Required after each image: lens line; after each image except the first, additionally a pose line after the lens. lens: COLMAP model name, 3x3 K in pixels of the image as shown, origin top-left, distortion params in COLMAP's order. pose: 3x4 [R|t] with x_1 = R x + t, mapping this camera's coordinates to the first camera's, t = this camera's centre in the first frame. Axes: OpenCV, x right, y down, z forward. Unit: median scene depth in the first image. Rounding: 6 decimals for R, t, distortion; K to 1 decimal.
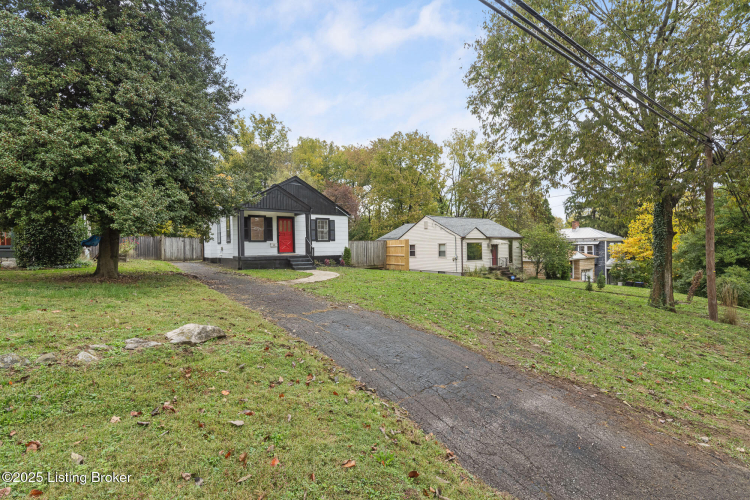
lens RADIAL K [[326.0, 0, 377.8], [0, 326.0, 249.2], [0, 0, 1]] dist [-0.003440, -0.001040]
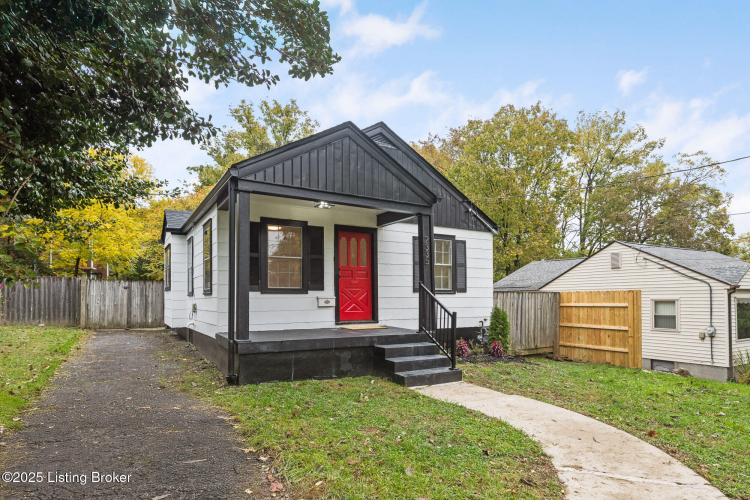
lens RADIAL K [[445.7, 0, 388.7], [0, 445.7, 295.8], [0, 0, 1]] dist [0.000651, -0.000188]
pose [[0.996354, 0.013696, -0.084205, -0.179057], [-0.014859, 0.999802, -0.013202, -0.012112], [0.084007, 0.014405, 0.996361, 0.436366]]
